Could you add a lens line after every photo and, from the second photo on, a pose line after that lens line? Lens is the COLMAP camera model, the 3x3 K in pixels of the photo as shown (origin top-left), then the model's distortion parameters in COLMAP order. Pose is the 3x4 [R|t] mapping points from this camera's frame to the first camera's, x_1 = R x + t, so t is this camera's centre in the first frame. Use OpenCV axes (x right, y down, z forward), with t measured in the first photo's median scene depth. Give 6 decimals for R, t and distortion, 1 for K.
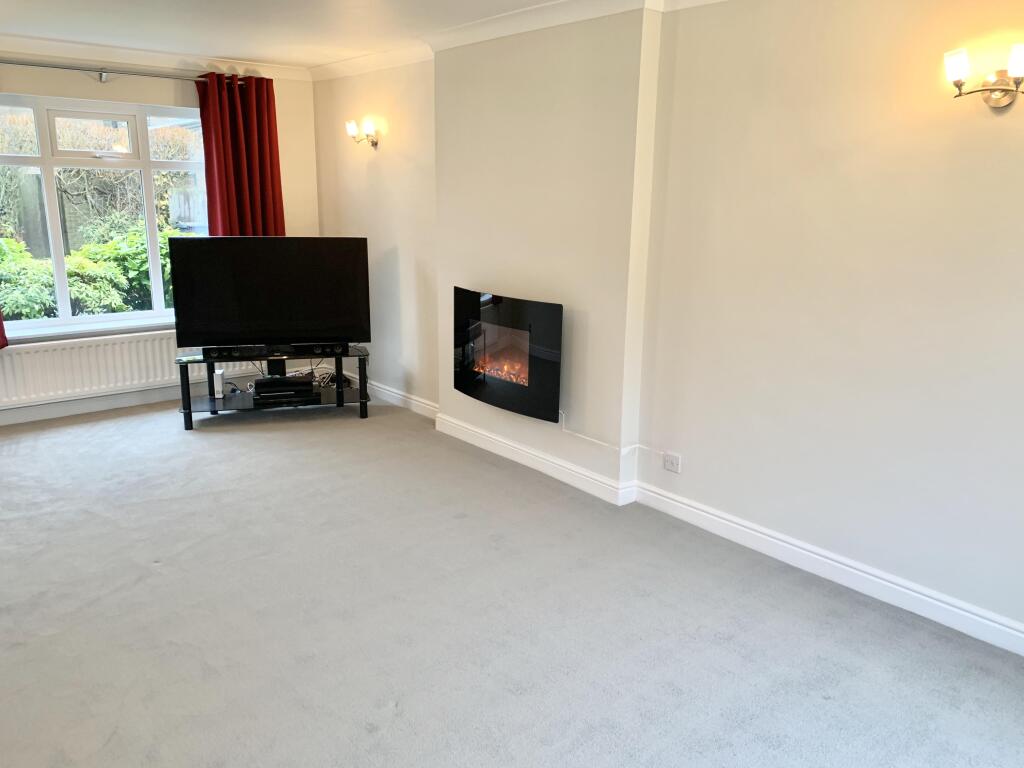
lens RADIAL K [[783.6, 0, 512.3], [0, 783.6, 380.5], [0, 0, 1]] dist [0.009460, -0.006285]
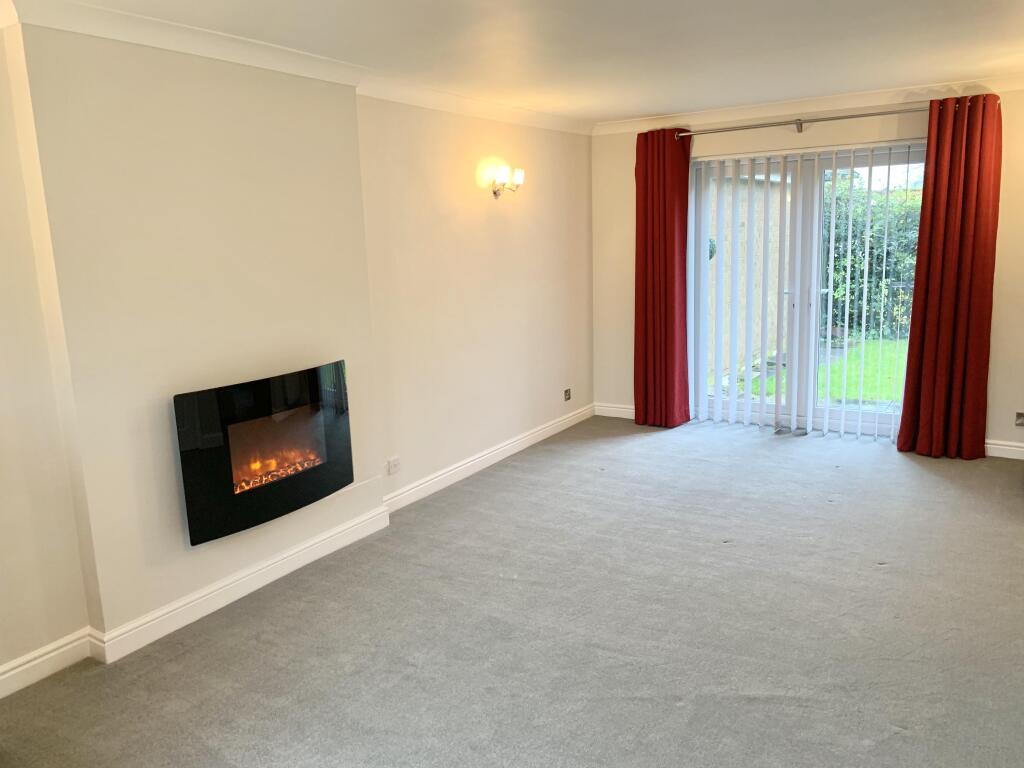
lens RADIAL K [[783.6, 0, 512.3], [0, 783.6, 380.5], [0, 0, 1]] dist [0.009460, -0.006285]
pose [[-0.313357, -0.177588, 0.932883, -0.878589], [0.254939, 0.930565, 0.262781, -0.263643], [-0.914775, 0.320173, -0.246325, 1.019299]]
